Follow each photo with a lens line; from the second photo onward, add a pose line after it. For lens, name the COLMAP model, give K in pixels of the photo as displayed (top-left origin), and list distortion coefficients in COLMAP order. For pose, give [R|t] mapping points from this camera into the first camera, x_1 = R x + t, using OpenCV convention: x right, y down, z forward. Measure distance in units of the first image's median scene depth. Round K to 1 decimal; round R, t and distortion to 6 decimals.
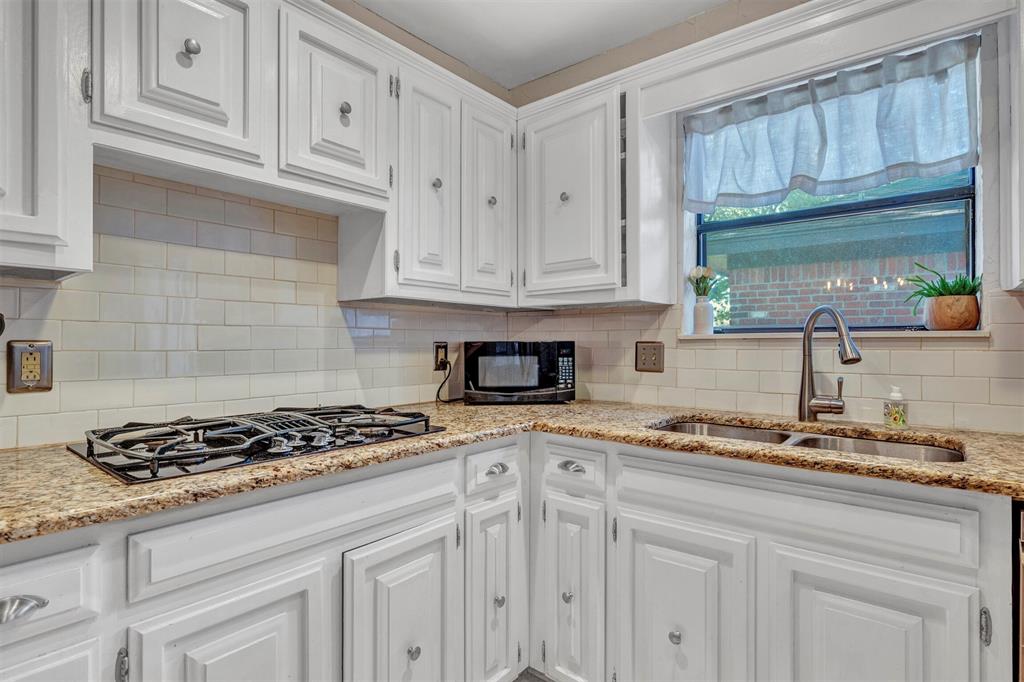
lens RADIAL K [[521.6, 0, 510.4], [0, 521.6, 330.3], [0, 0, 1]] dist [-0.011439, 0.002801]
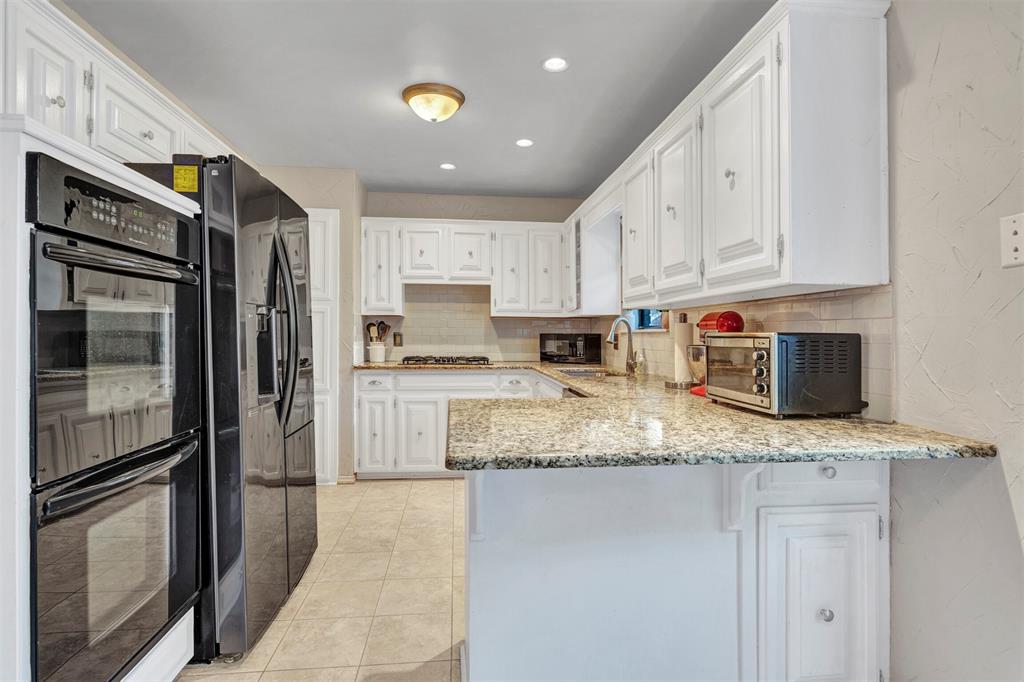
lens RADIAL K [[521.6, 0, 502.5], [0, 521.6, 321.6], [0, 0, 1]] dist [-0.011439, 0.002801]
pose [[0.708548, -0.013080, -0.705542, 1.730896], [0.008859, 0.999914, -0.009640, -0.013241], [0.705607, 0.000579, 0.708603, -0.872065]]
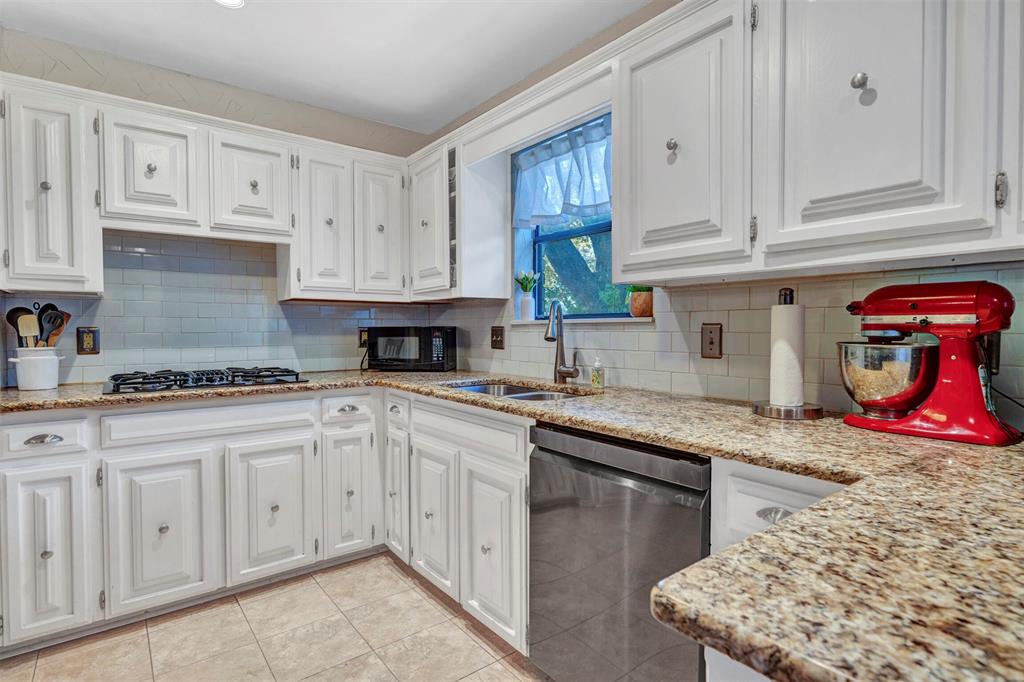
lens RADIAL K [[521.6, 0, 502.2], [0, 521.6, 328.4], [0, 0, 1]] dist [-0.011439, 0.002801]
pose [[0.974630, -0.003543, -0.223796, 0.749606], [0.008585, 0.999731, 0.021560, -0.003173], [0.223660, -0.022934, 0.974397, -0.395114]]
